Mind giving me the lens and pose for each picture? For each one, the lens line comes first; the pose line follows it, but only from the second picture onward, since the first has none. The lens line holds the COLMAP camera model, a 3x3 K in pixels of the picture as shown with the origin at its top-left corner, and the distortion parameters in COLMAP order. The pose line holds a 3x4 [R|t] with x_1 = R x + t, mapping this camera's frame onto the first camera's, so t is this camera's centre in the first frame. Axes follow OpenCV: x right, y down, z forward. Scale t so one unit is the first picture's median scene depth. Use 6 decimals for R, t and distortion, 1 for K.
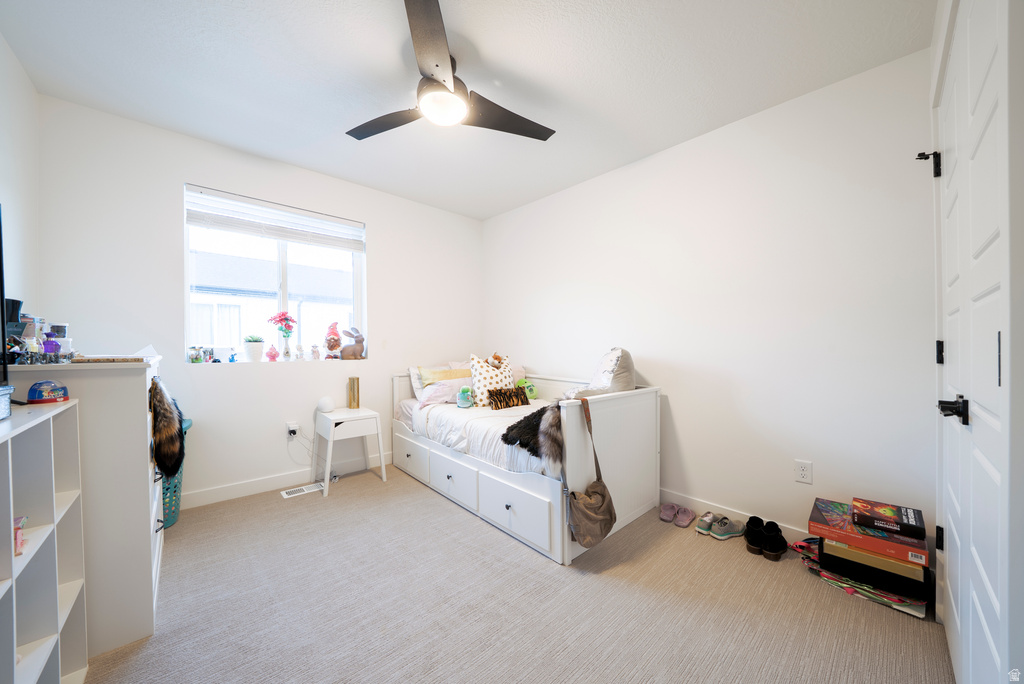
lens RADIAL K [[358.0, 0, 514.0], [0, 358.0, 343.8], [0, 0, 1]] dist [-0.021705, 0.002363]
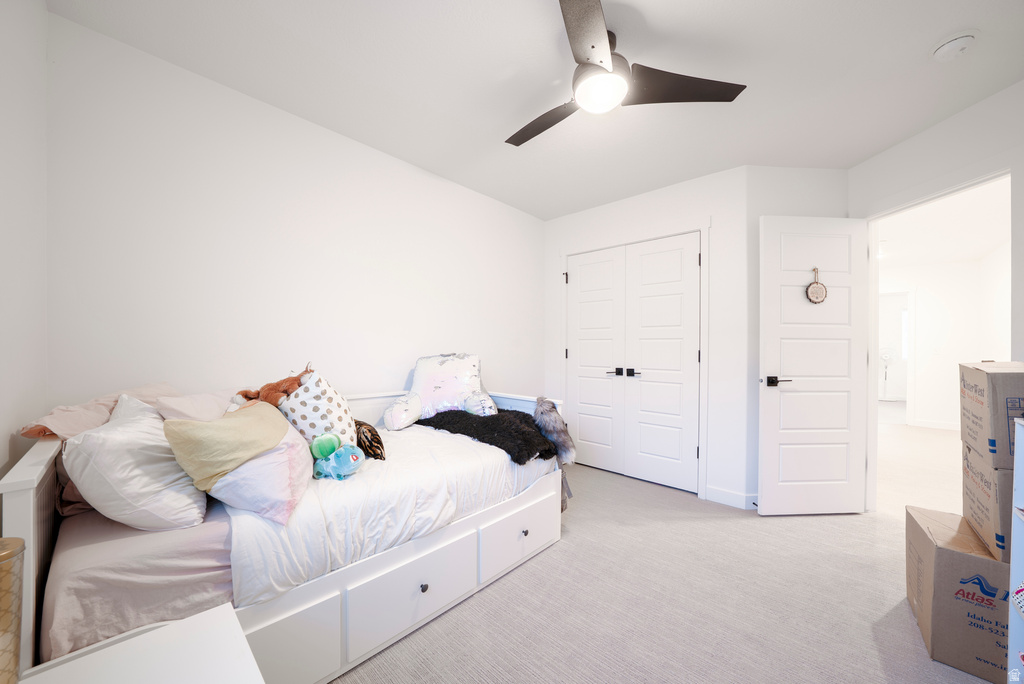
lens RADIAL K [[358.0, 0, 511.4], [0, 358.0, 344.7], [0, 0, 1]] dist [-0.021705, 0.002363]
pose [[-0.063405, 0.005585, 0.997972, -0.853638], [-0.011929, 0.999909, -0.006354, -0.013616], [-0.997917, -0.012307, -0.063333, 1.015416]]
